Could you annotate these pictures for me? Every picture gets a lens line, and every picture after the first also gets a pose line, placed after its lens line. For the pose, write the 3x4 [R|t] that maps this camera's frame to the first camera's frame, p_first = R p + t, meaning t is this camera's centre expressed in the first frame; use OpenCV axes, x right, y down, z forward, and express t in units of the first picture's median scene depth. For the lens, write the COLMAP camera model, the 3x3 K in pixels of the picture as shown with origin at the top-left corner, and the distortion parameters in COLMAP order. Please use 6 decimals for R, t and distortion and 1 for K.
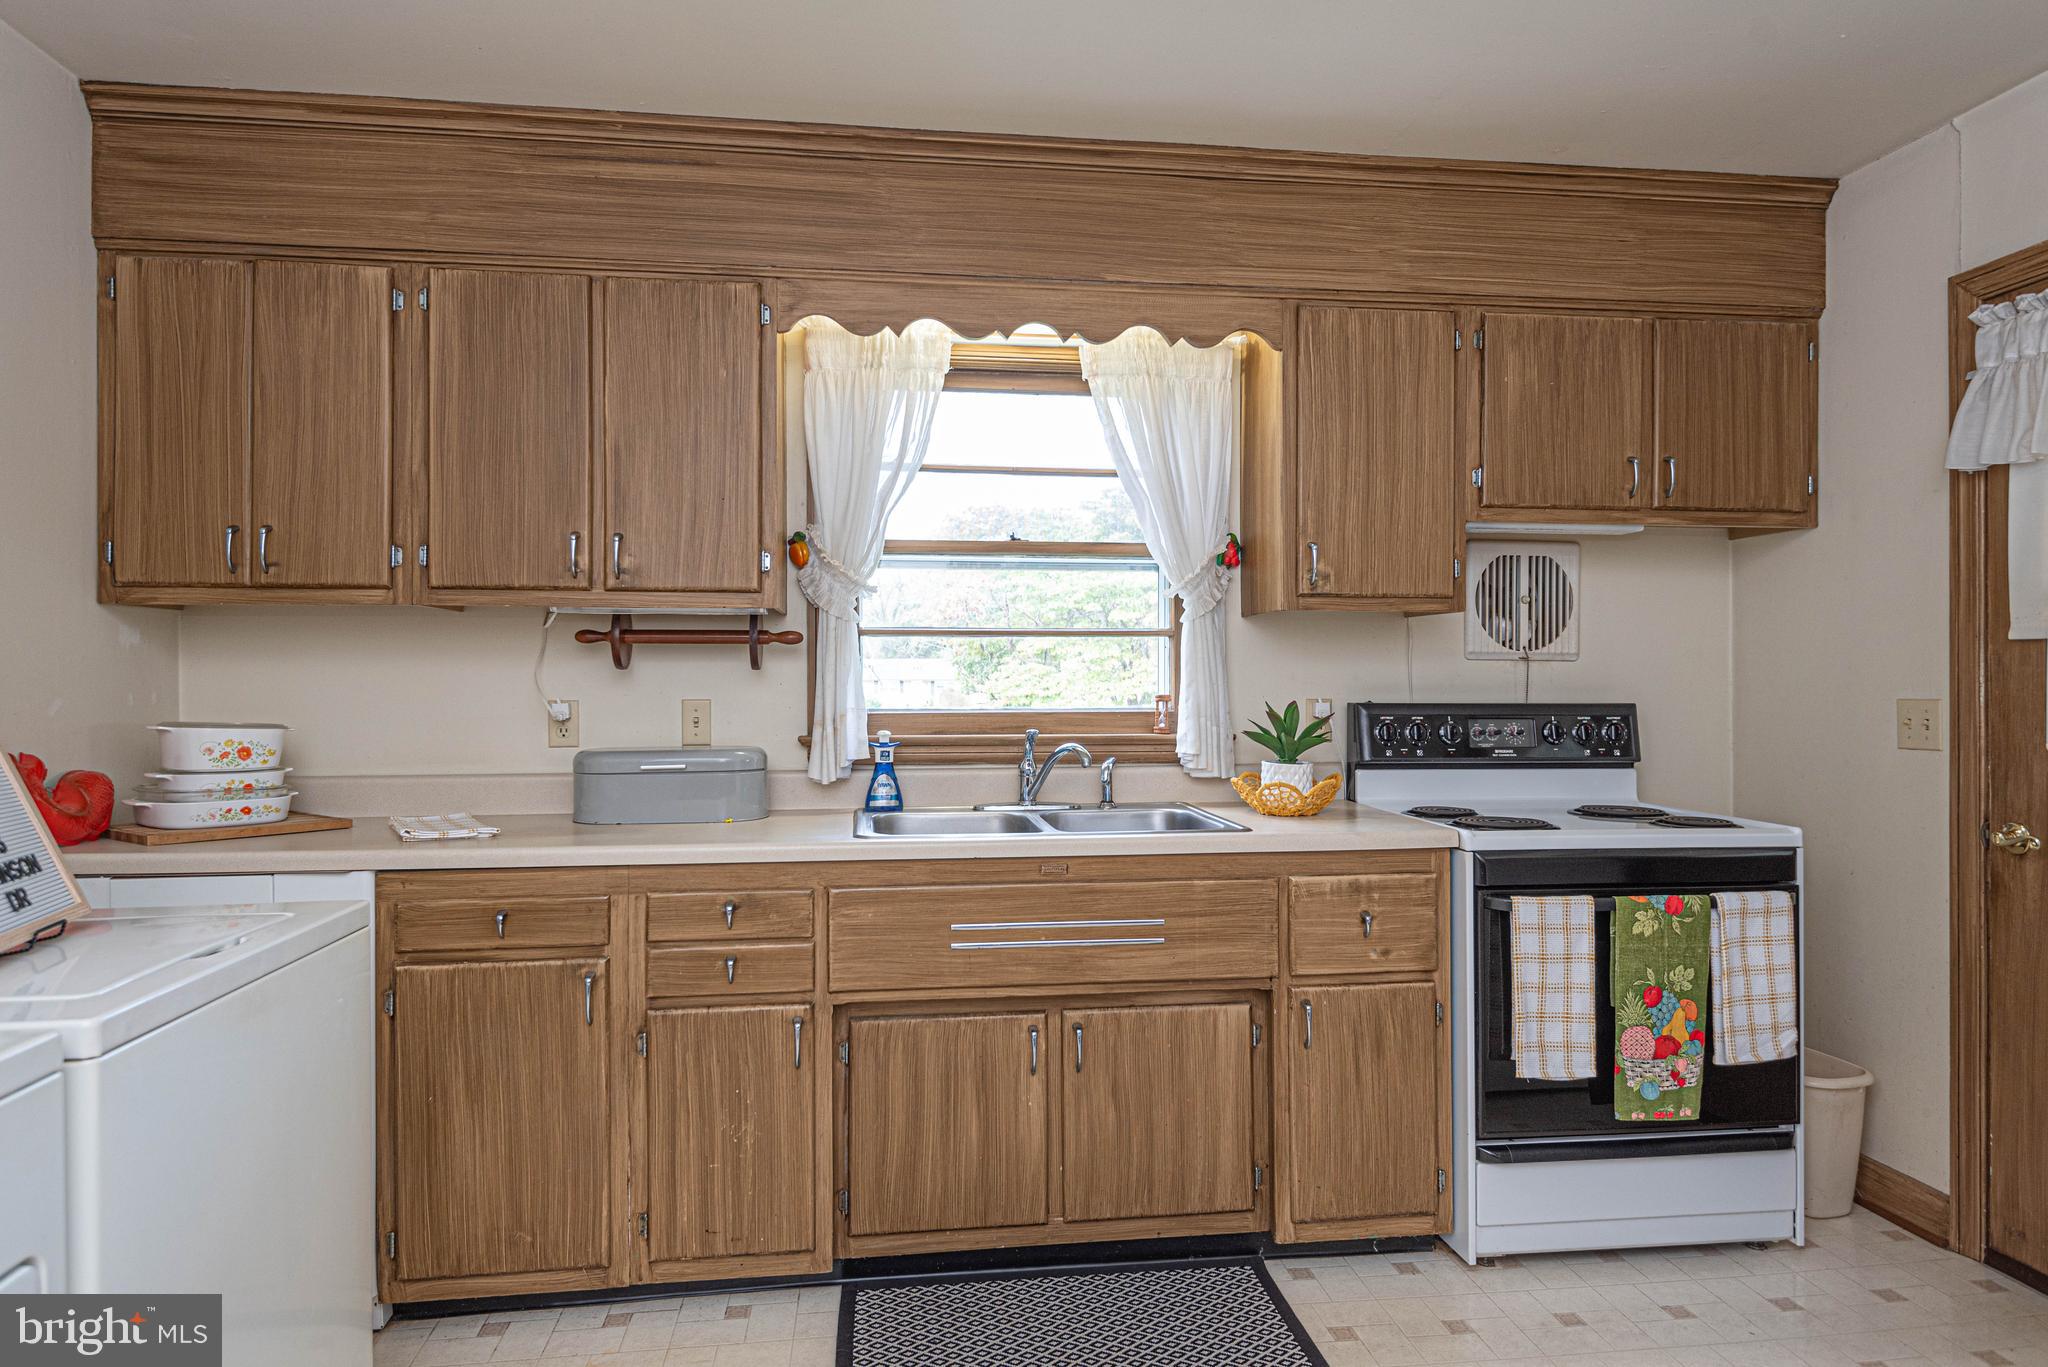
lens RADIAL K [[1180.2, 0, 1027.9], [0, 1180.2, 674.5], [0, 0, 1]] dist [0.039723, -0.032441]
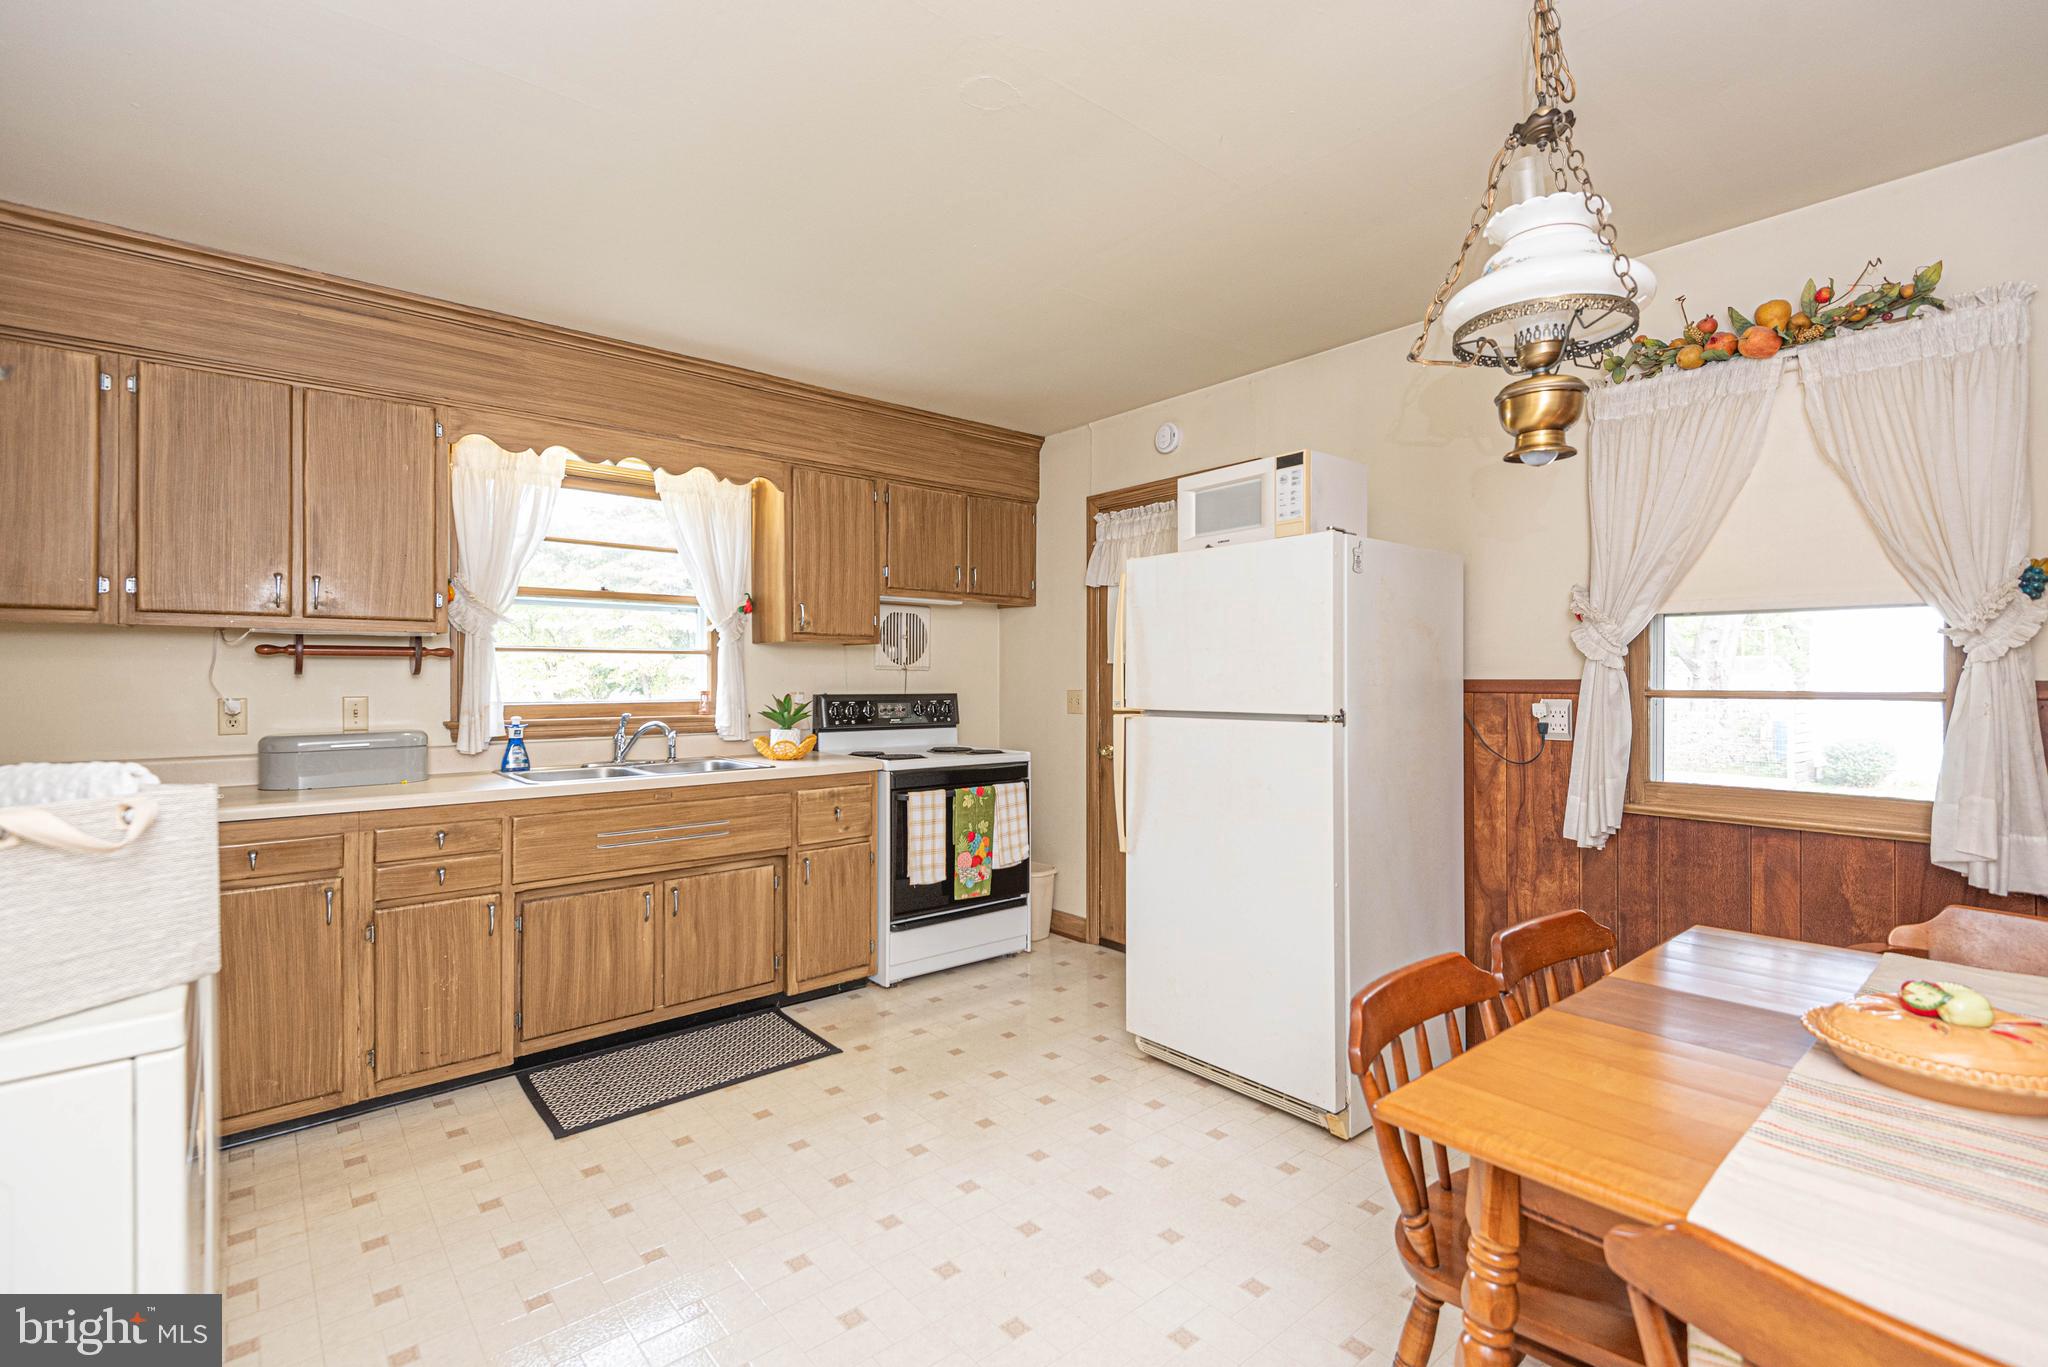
lens RADIAL K [[911.2, 0, 1000.4], [0, 911.2, 676.7], [0, 0, 1]] dist [0.036532, -0.021460]
pose [[0.848399, 0.000678, 0.529356, -0.242329], [-0.002004, 0.999996, 0.001932, -0.006160], [-0.529353, -0.002700, 0.848397, -0.328291]]
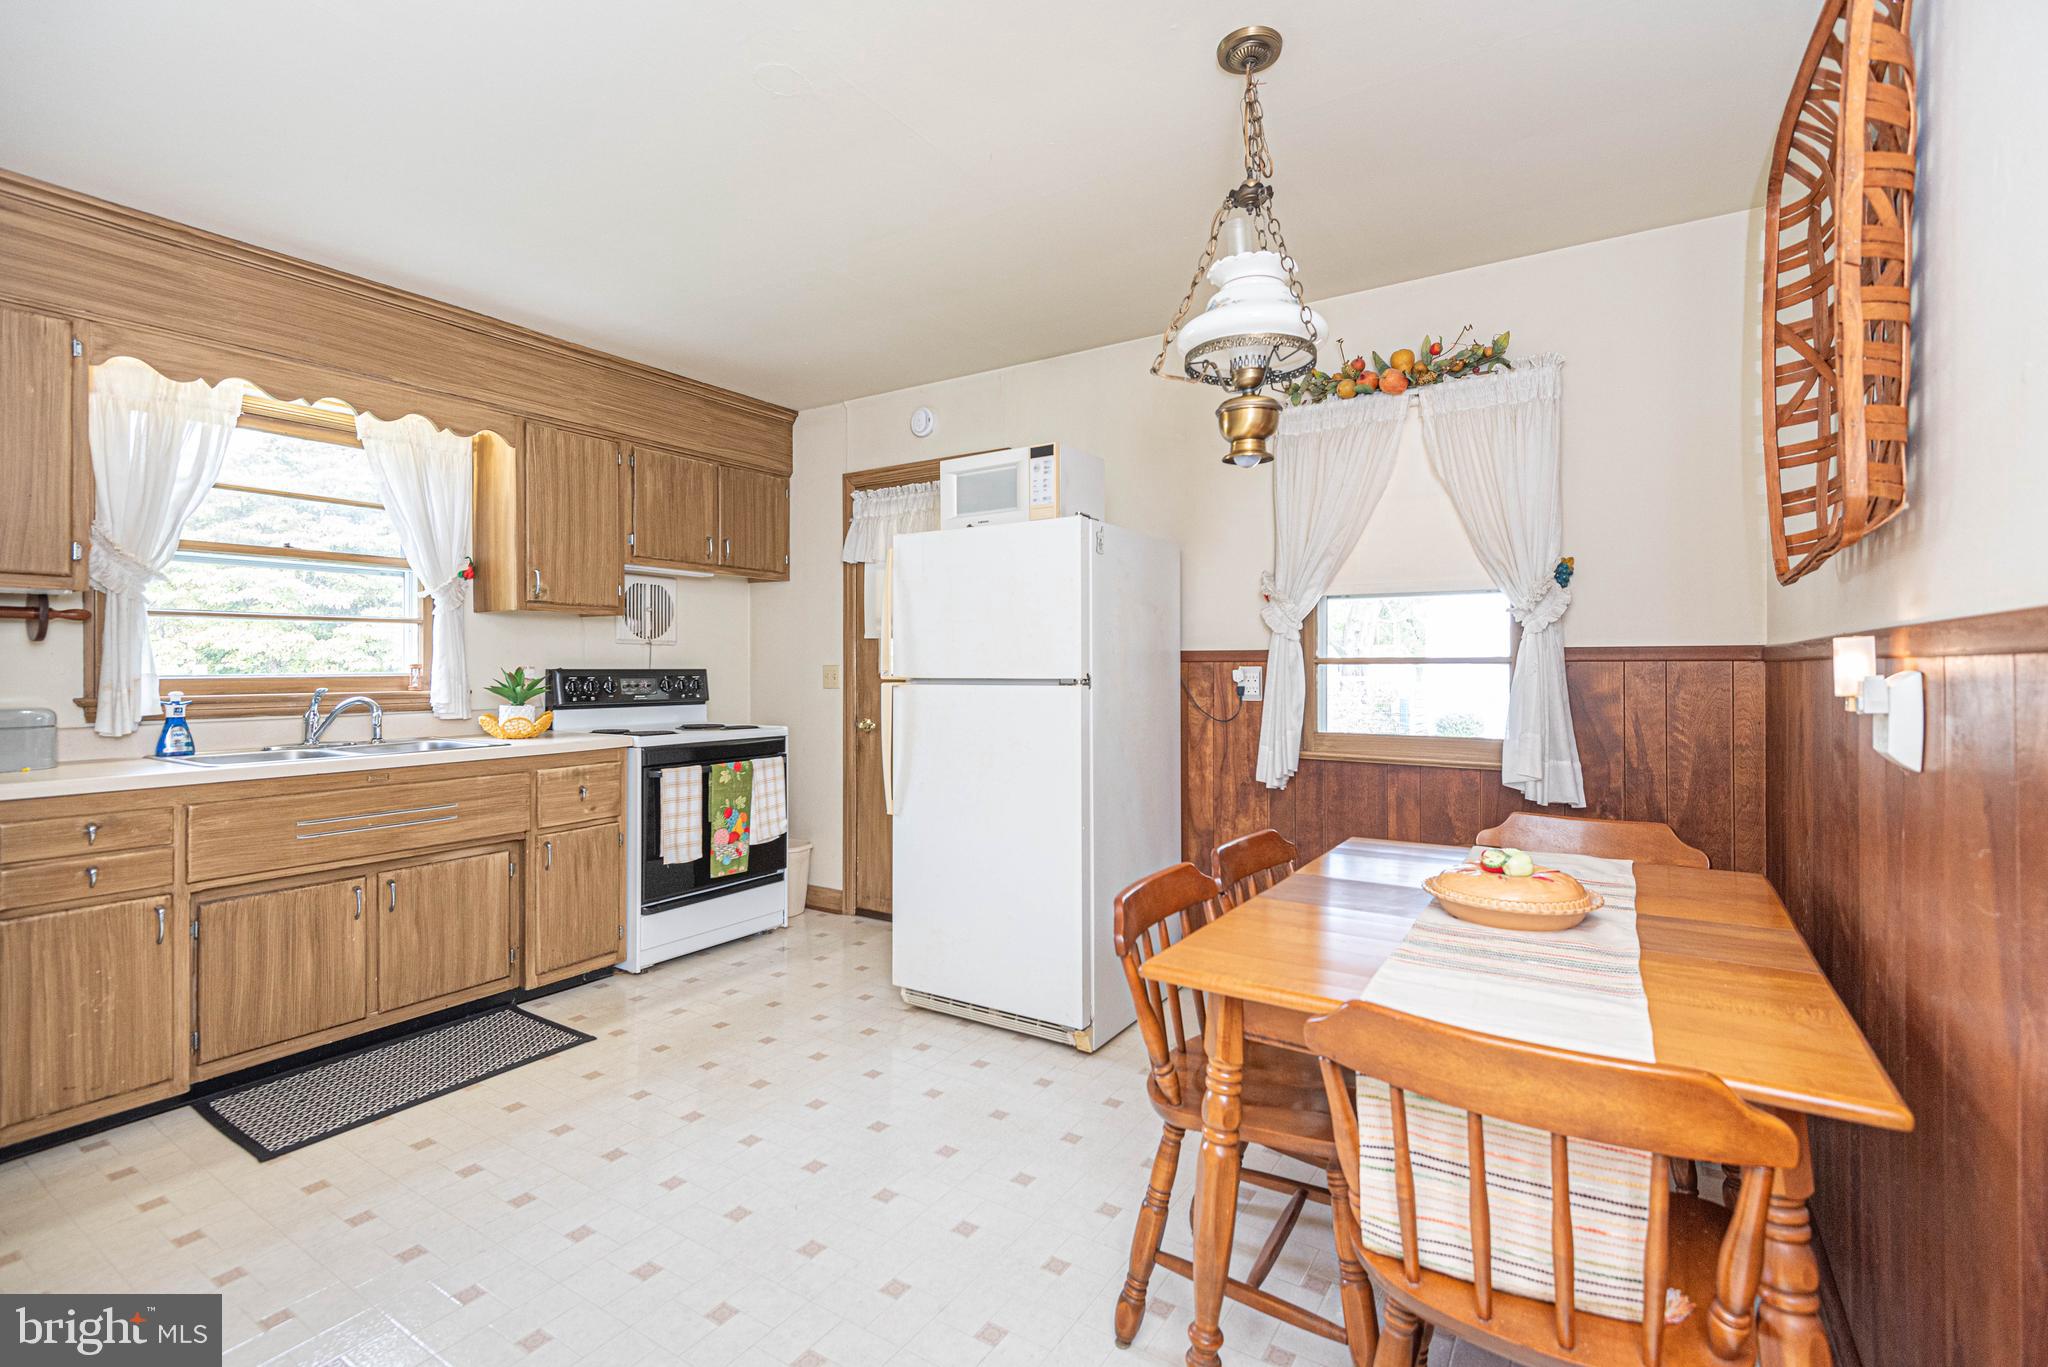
lens RADIAL K [[933.0, 0, 999.8], [0, 933.0, 664.8], [0, 0, 1]] dist [0.039606, -0.029528]
pose [[0.658699, -0.000593, 0.752406, -0.335986], [-0.001728, 0.999996, 0.002301, 0.016730], [-0.752404, -0.002816, 0.658696, -0.355971]]
